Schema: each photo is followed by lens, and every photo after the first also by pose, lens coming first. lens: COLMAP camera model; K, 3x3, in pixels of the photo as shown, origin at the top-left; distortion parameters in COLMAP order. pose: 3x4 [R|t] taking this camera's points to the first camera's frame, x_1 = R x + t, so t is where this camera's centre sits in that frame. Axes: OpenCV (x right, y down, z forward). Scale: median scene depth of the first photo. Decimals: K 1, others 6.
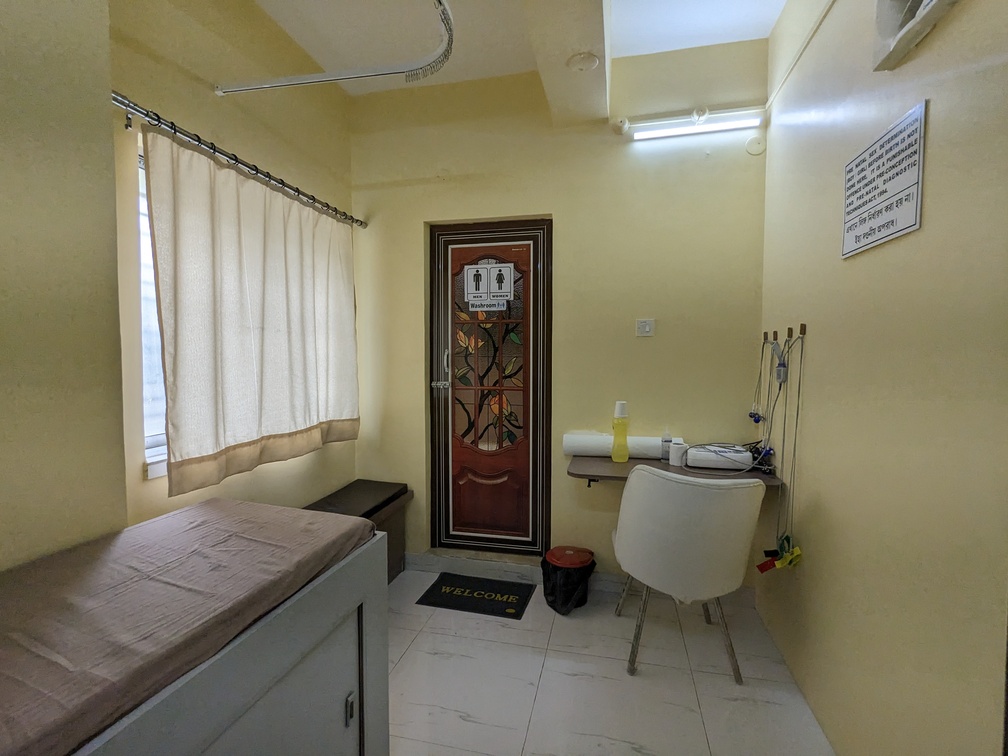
lens RADIAL K [[476.5, 0, 504.0], [0, 476.5, 378.0], [0, 0, 1]] dist [-0.001003, -0.000208]
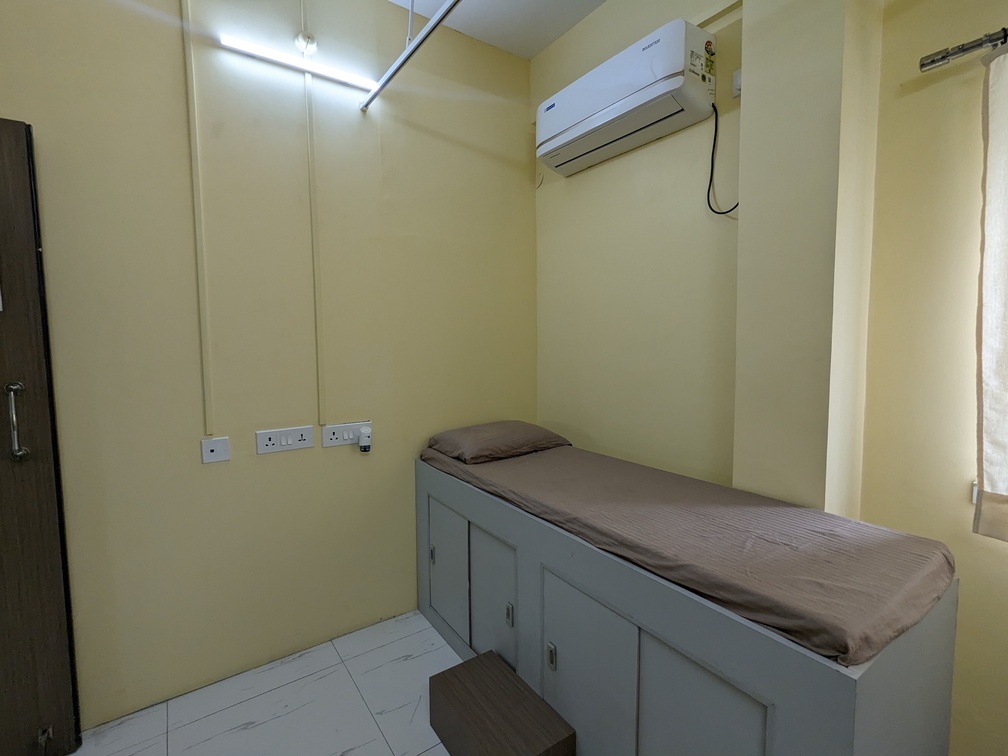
lens RADIAL K [[469.5, 0, 504.0], [0, 469.5, 378.0], [0, 0, 1]] dist [-0.000034, -0.000105]
pose [[-0.658707, 0.067131, -0.749399, 0.220532], [-0.029026, 0.993003, 0.114467, -0.040159], [0.751839, 0.097152, -0.652150, 0.550079]]
